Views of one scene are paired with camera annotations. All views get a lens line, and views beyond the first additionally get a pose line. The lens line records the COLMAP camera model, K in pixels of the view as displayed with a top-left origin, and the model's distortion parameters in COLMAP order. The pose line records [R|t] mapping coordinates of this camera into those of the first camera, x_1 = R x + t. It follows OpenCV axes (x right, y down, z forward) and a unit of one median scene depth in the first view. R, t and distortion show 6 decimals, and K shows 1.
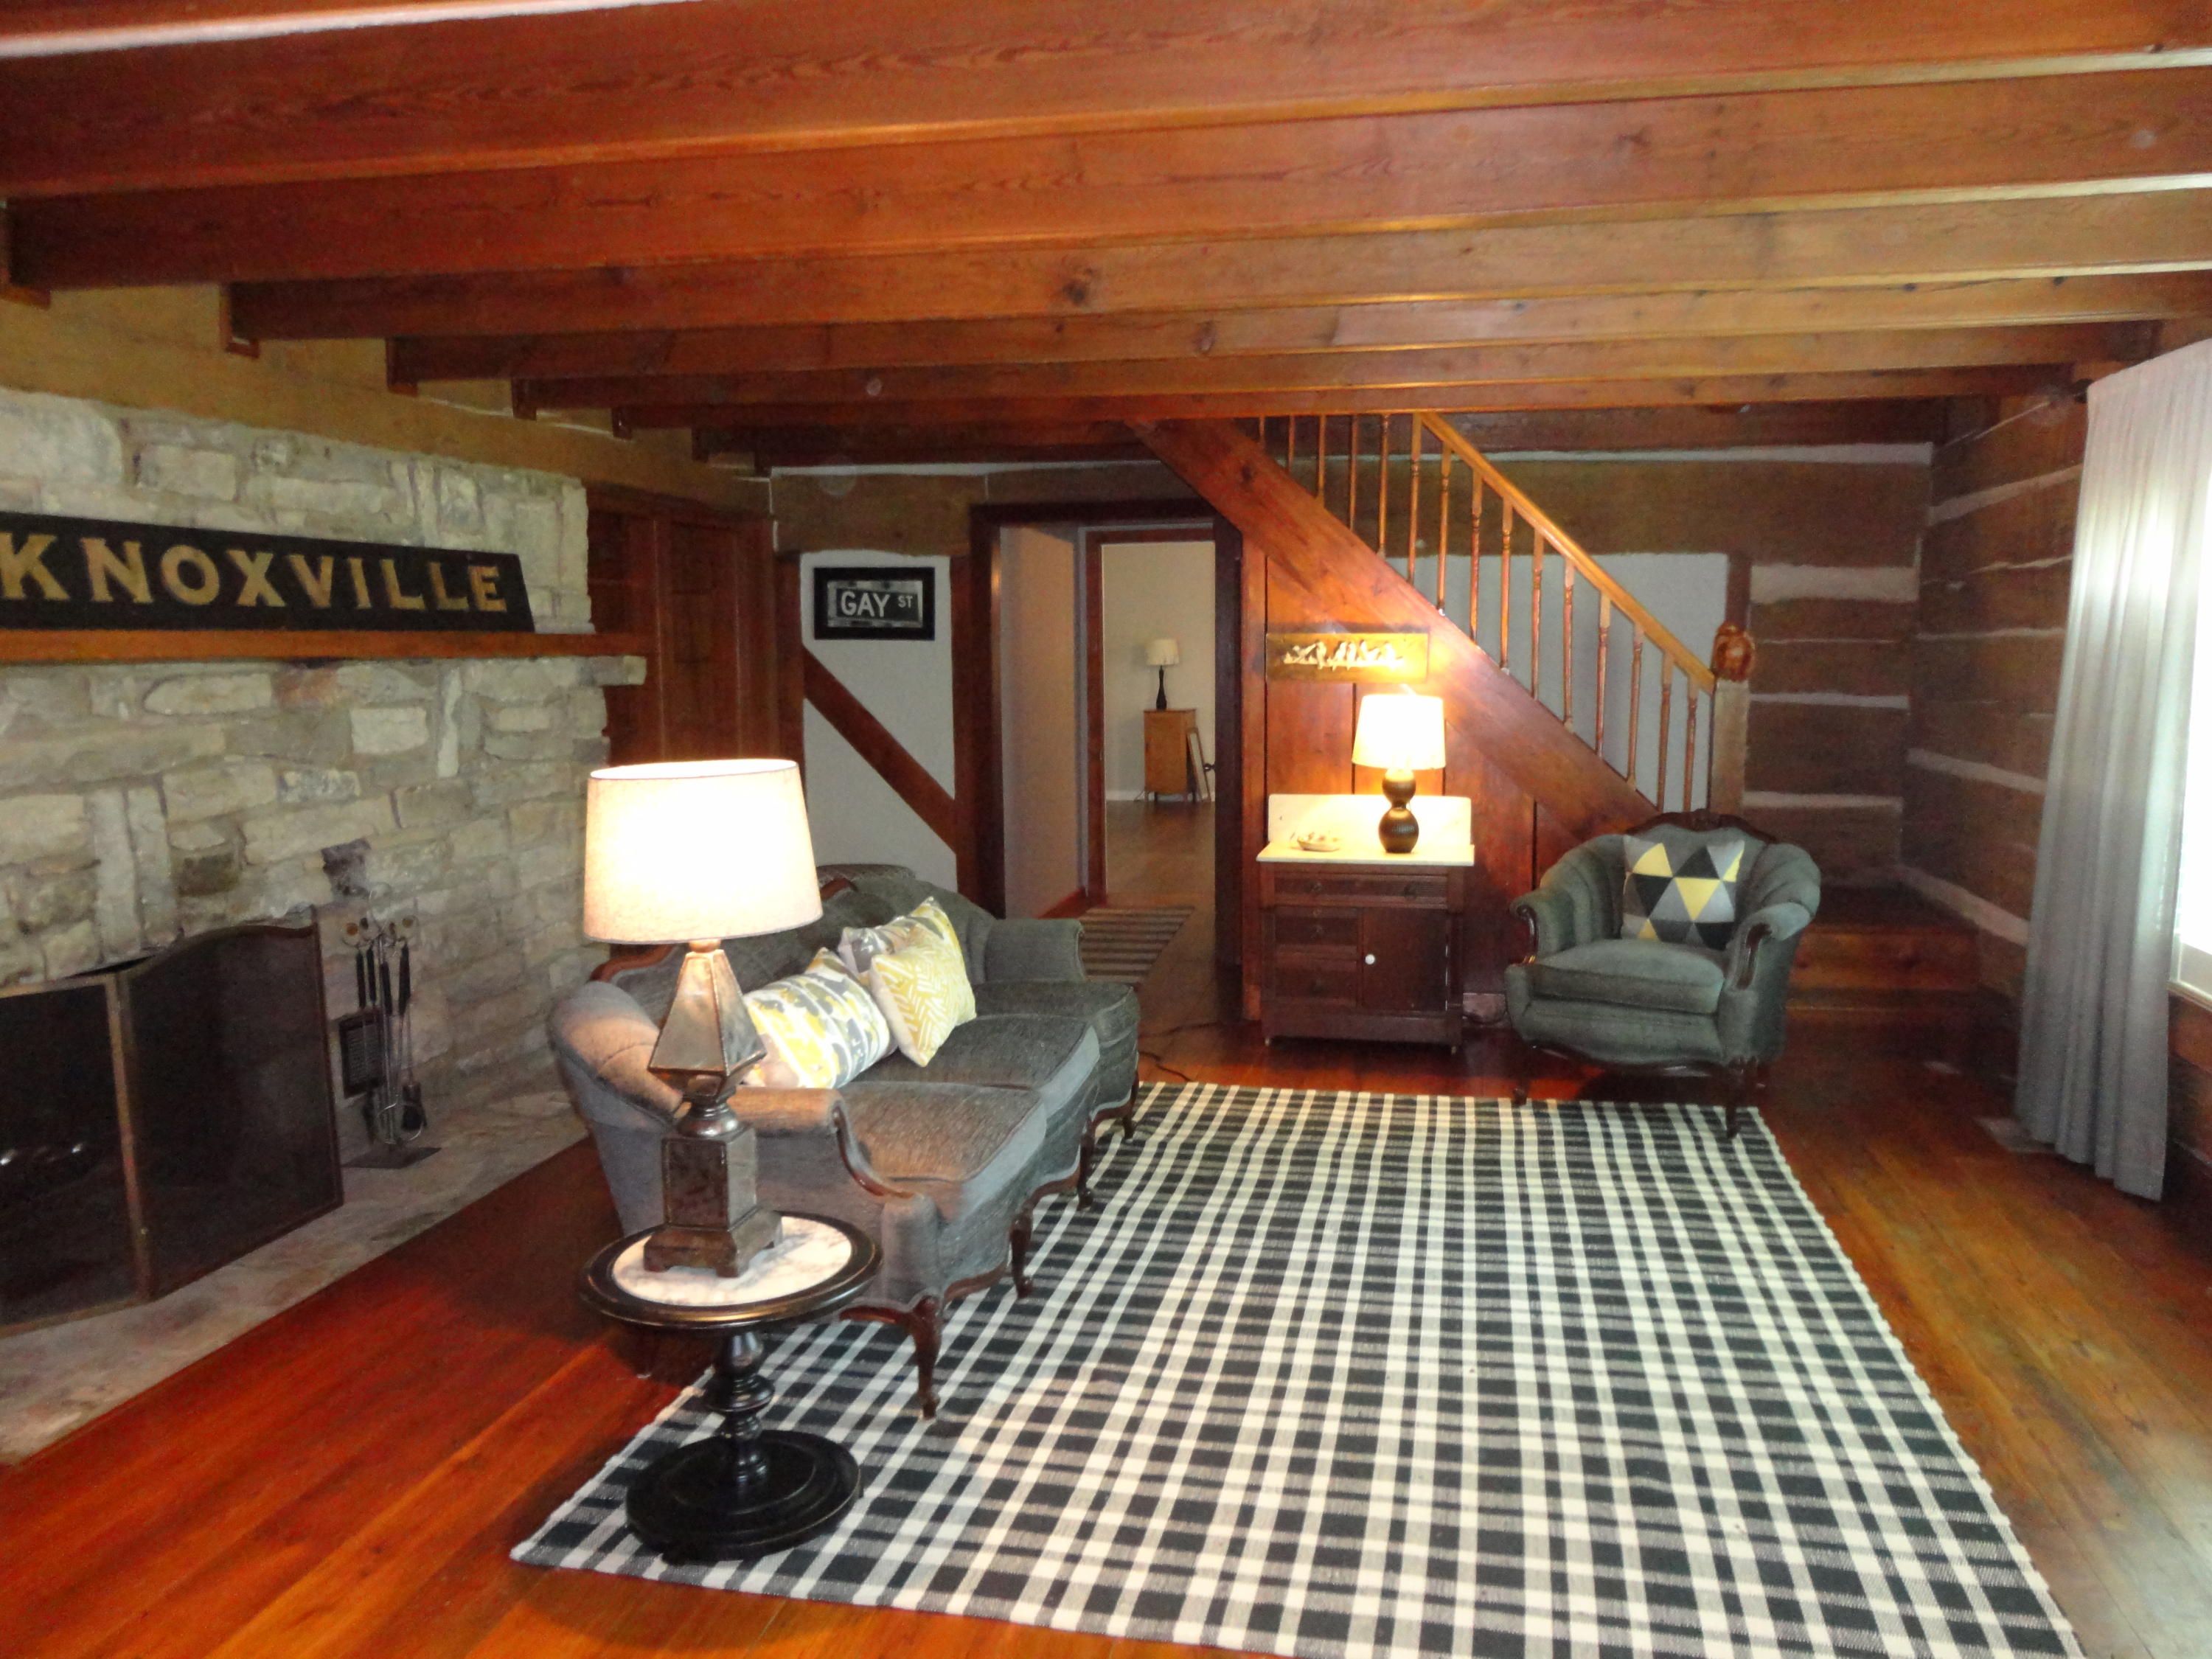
lens RADIAL K [[1589.2, 0, 1111.3], [0, 1589.2, 838.8], [0, 0, 1]] dist [-0.014574, 0.003199]
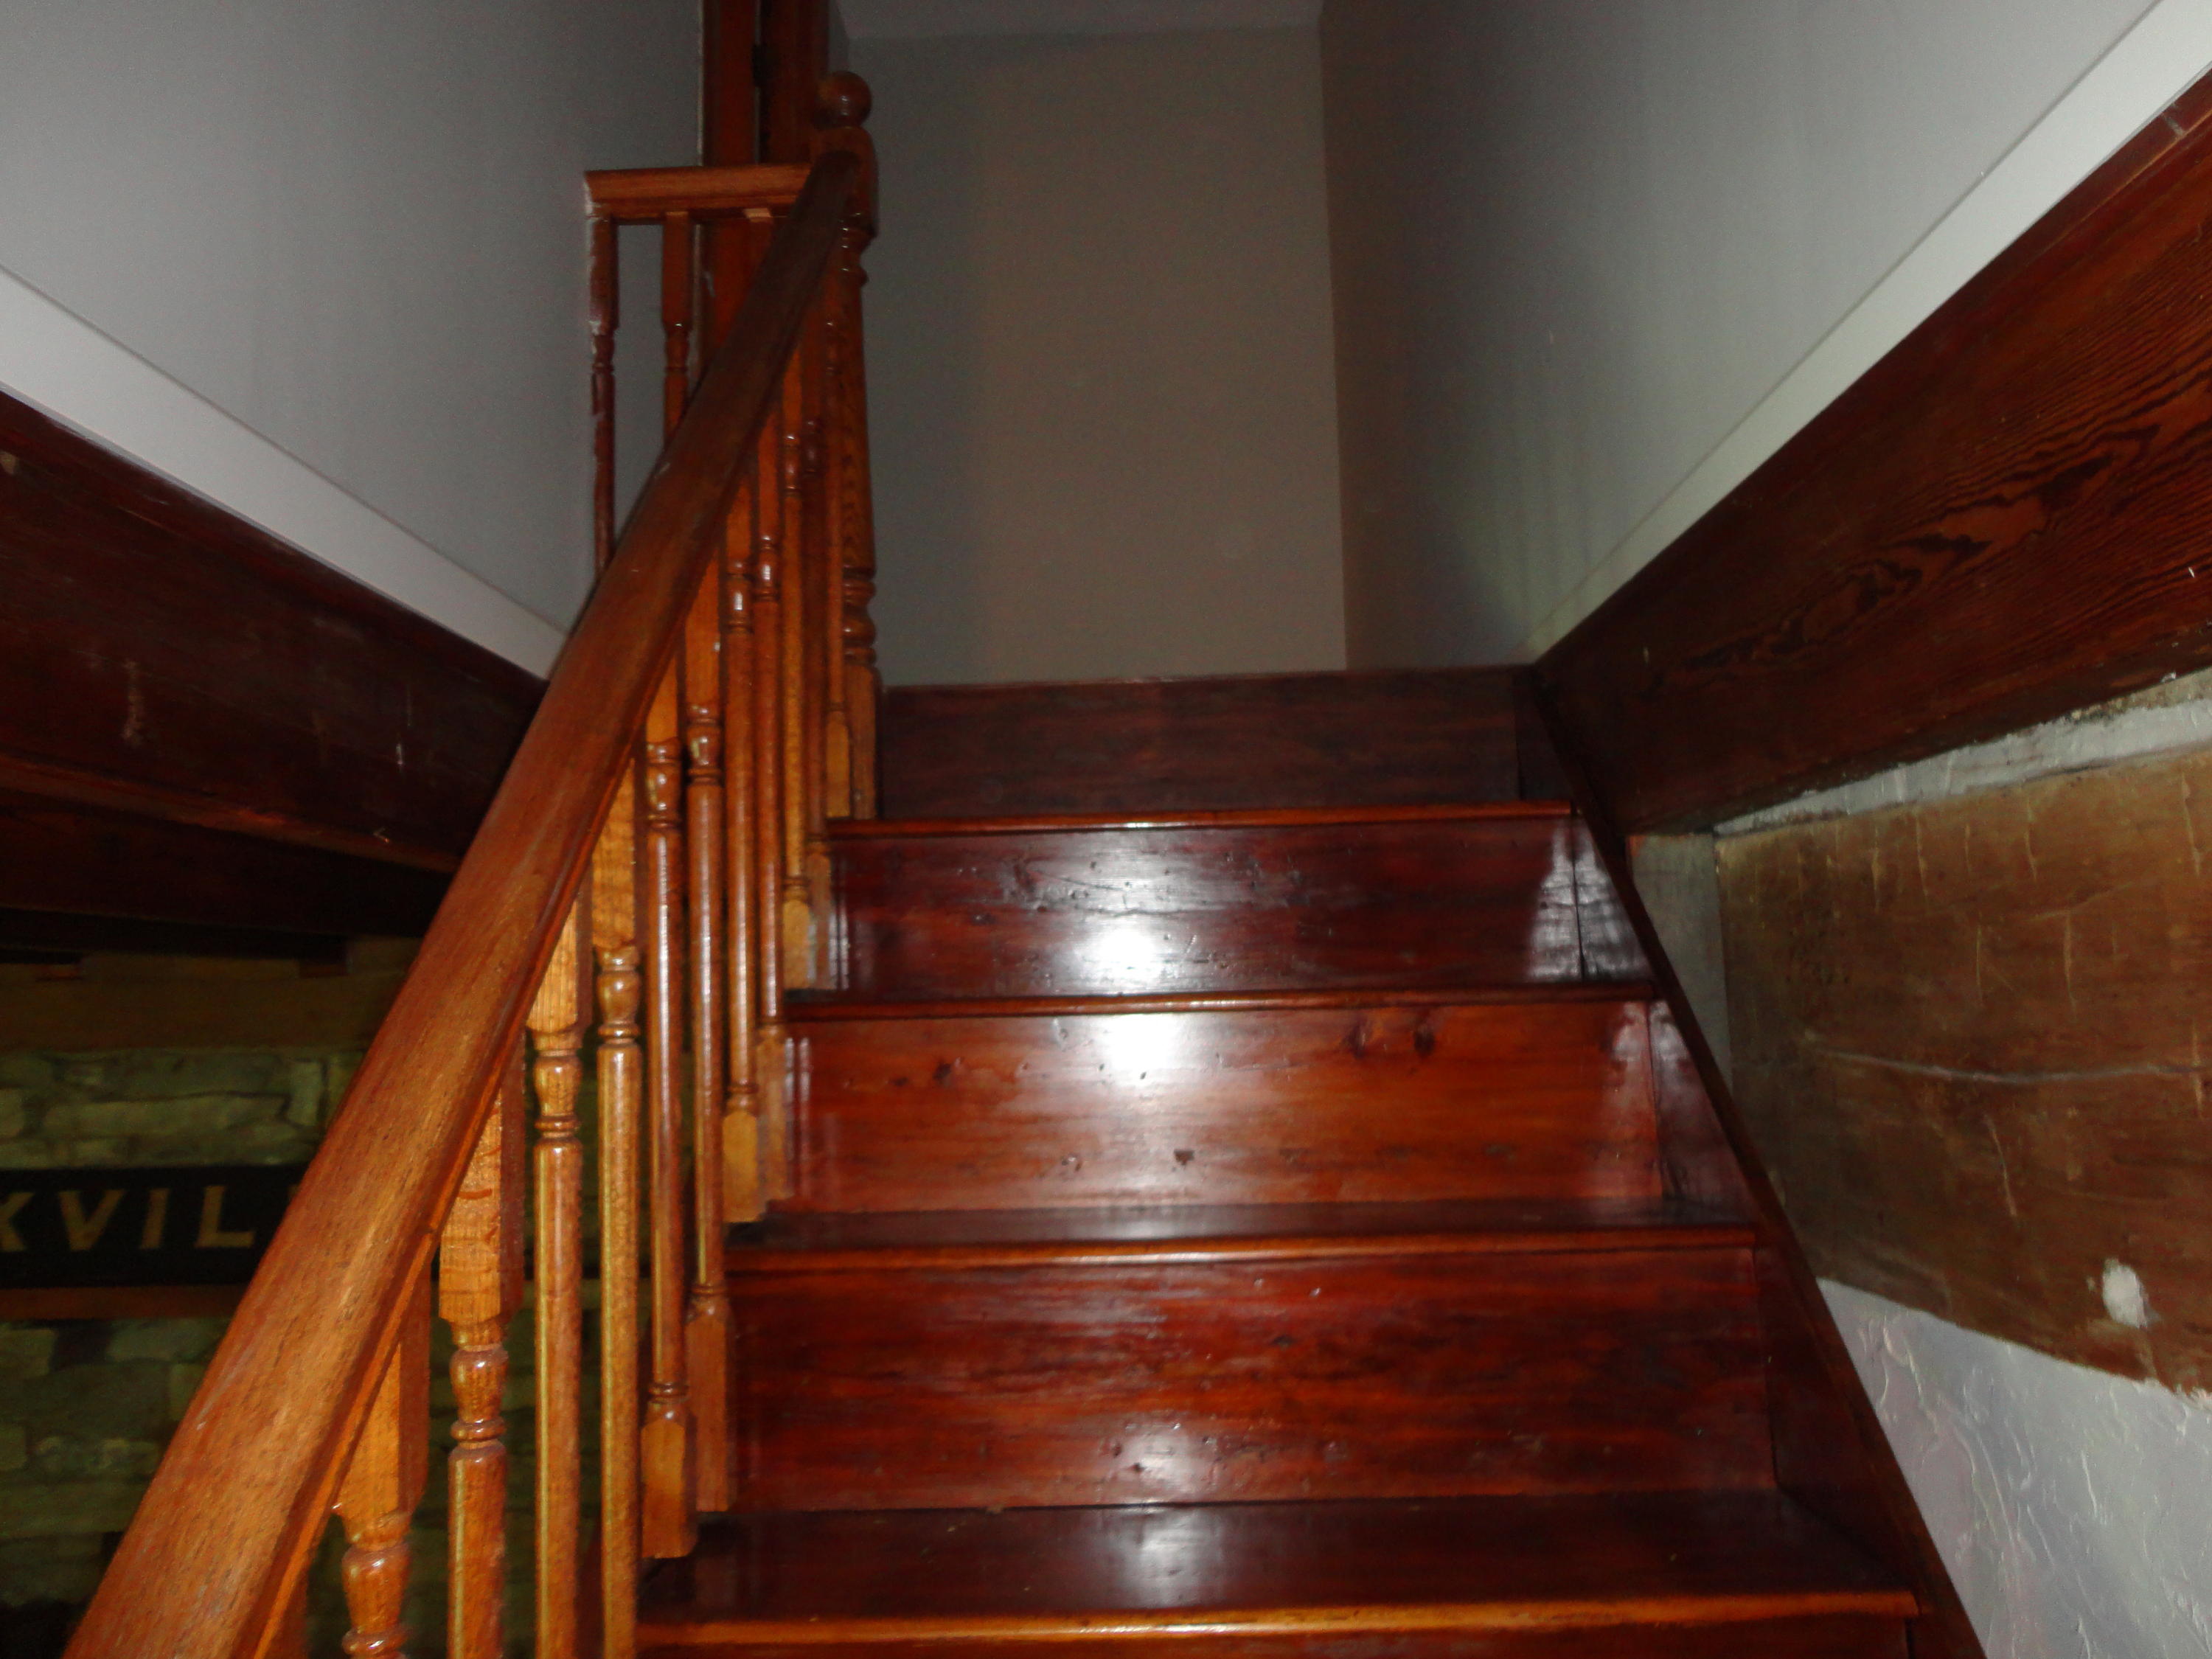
lens RADIAL K [[1615.7, 0, 1118.5], [0, 1615.7, 824.4], [0, 0, 1]] dist [-0.003329, 0.000323]
pose [[0.209782, -0.114611, -0.971008, 0.464183], [-0.098124, 0.985625, -0.137536, -0.279724], [0.972812, 0.124131, 0.195520, 1.212565]]
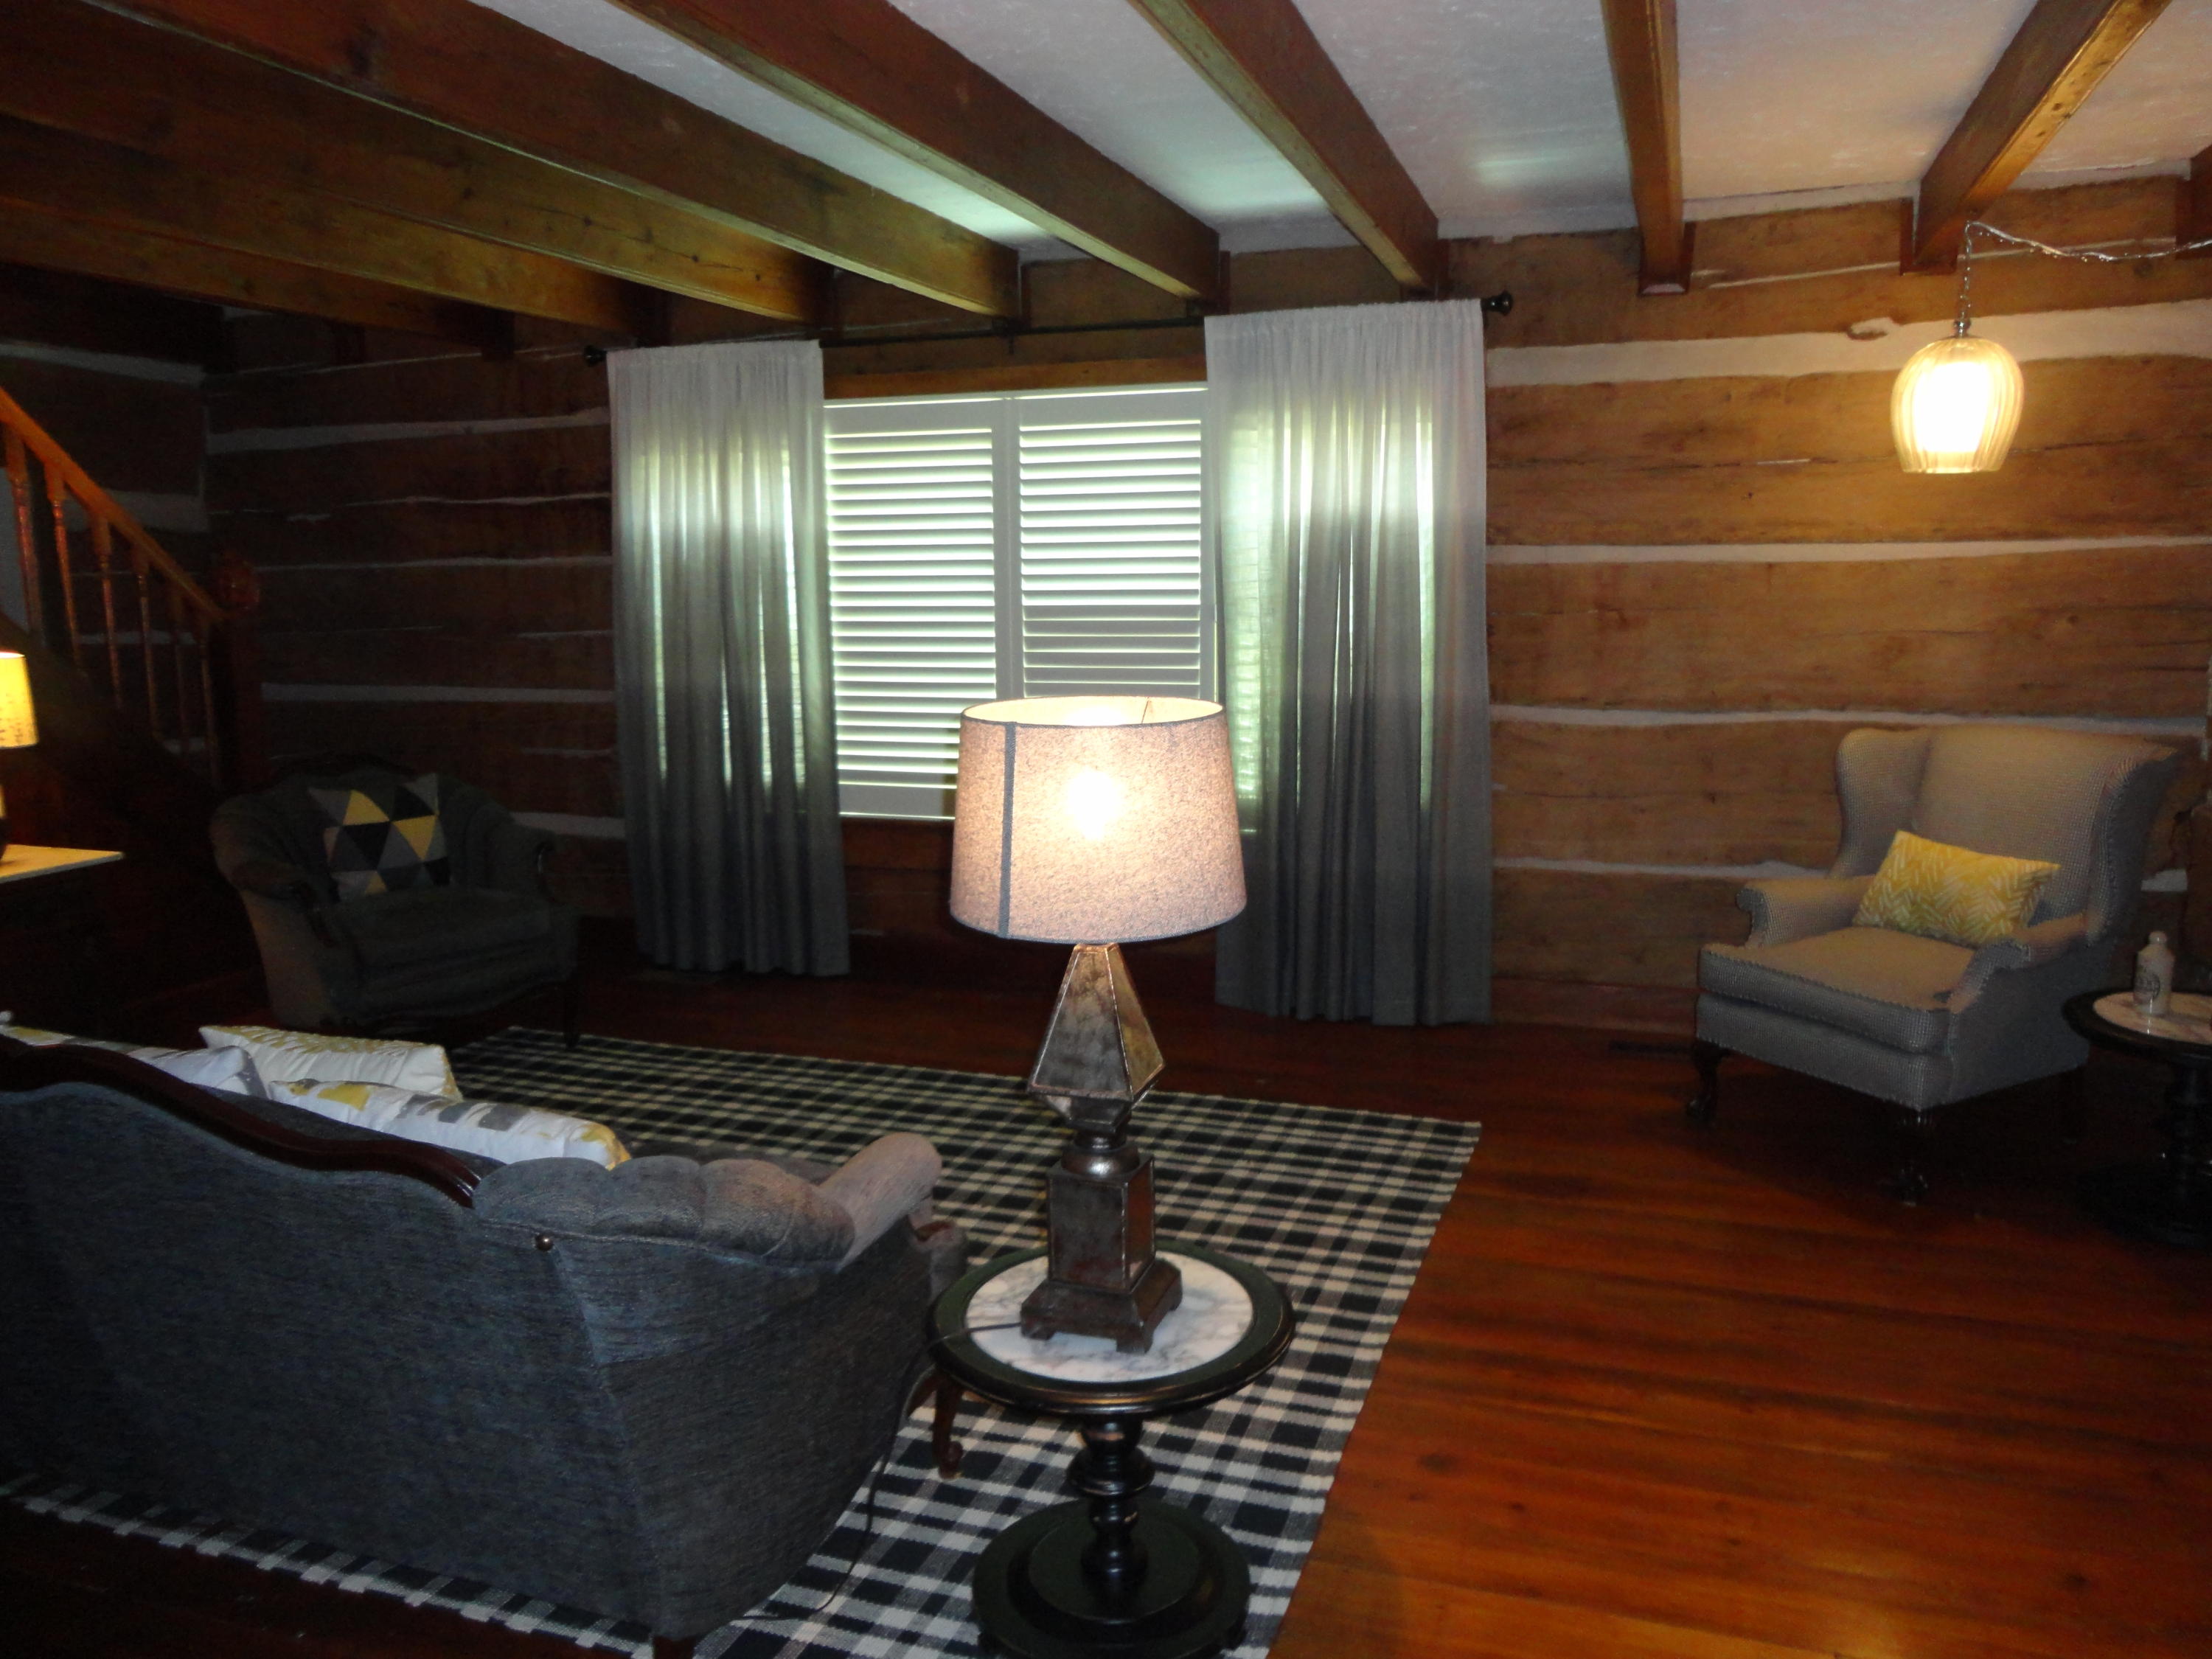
lens RADIAL K [[1615.7, 0, 1118.5], [0, 1615.7, 824.4], [0, 0, 1]] dist [-0.003329, 0.000323]
pose [[0.112452, -0.155124, 0.981474, -0.545143], [0.134366, 0.981041, 0.139661, -0.050827], [-0.984531, 0.116171, 0.131163, 0.462762]]
